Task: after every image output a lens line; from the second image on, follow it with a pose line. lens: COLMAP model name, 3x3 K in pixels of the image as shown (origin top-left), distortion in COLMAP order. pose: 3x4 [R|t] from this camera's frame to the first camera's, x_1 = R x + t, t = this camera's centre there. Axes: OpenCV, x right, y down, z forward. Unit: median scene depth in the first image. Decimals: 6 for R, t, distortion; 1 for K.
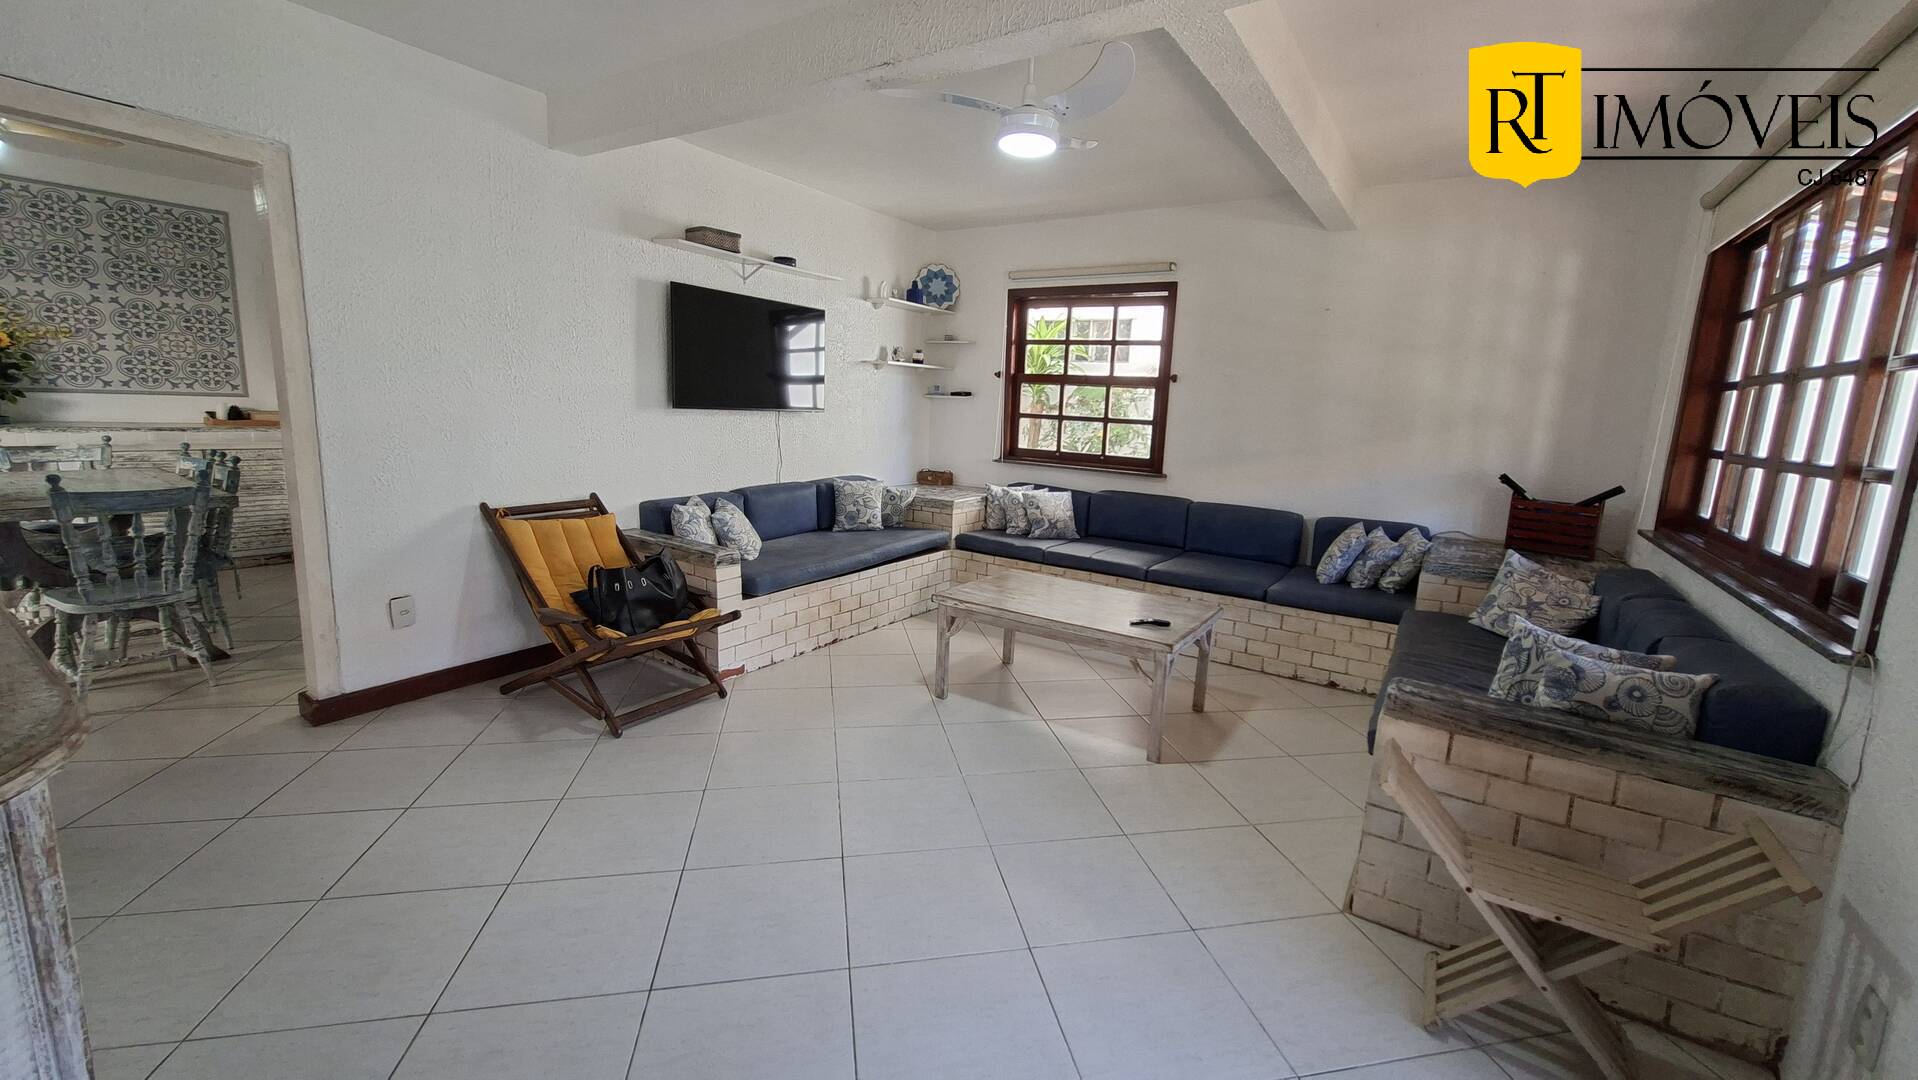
lens RADIAL K [[759.4, 0, 963.2], [0, 759.4, 524.5], [0, 0, 1]] dist [-0.001059, 0.001353]
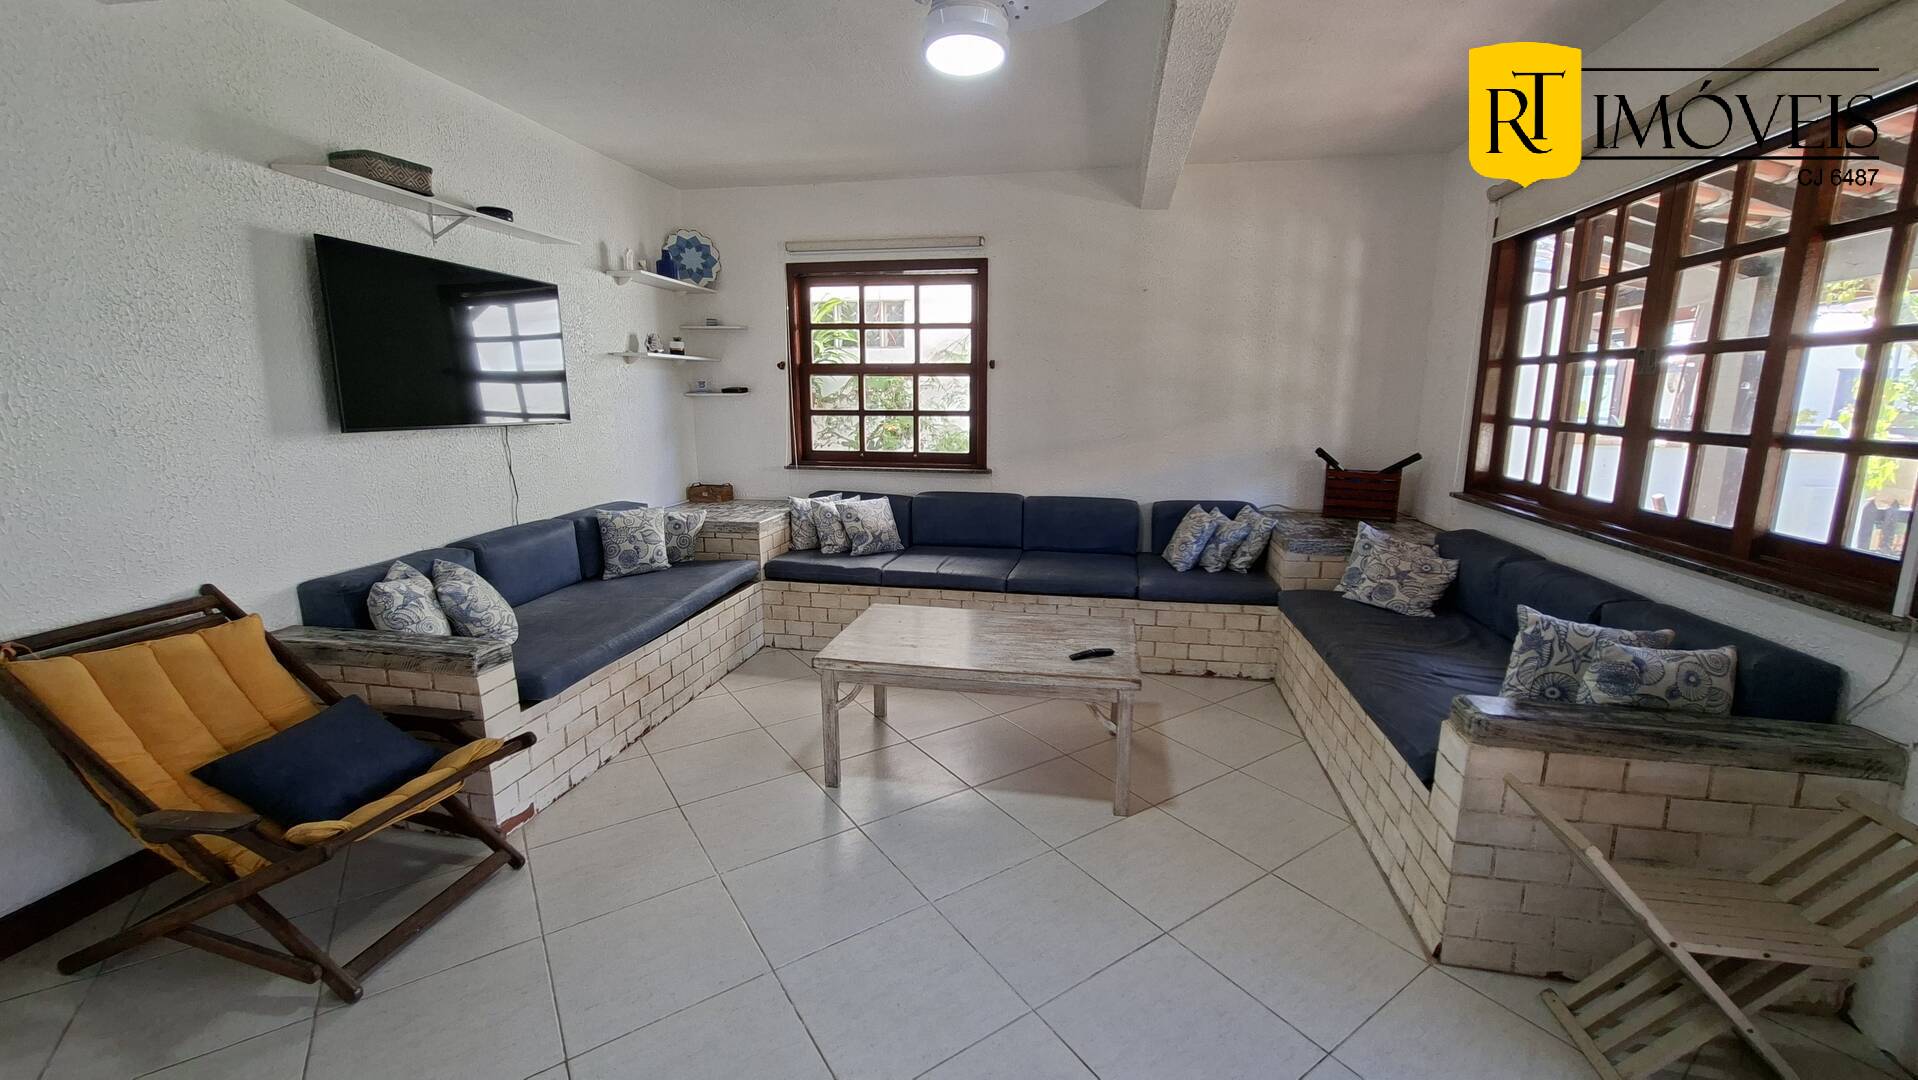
lens RADIAL K [[759.4, 0, 965.3], [0, 759.4, 526.6], [0, 0, 1]] dist [-0.001059, 0.001353]
pose [[0.918086, -0.108003, 0.381383, -0.161644], [0.099205, 0.994150, 0.042720, -0.052871], [-0.383766, -0.001386, 0.923429, 0.215079]]
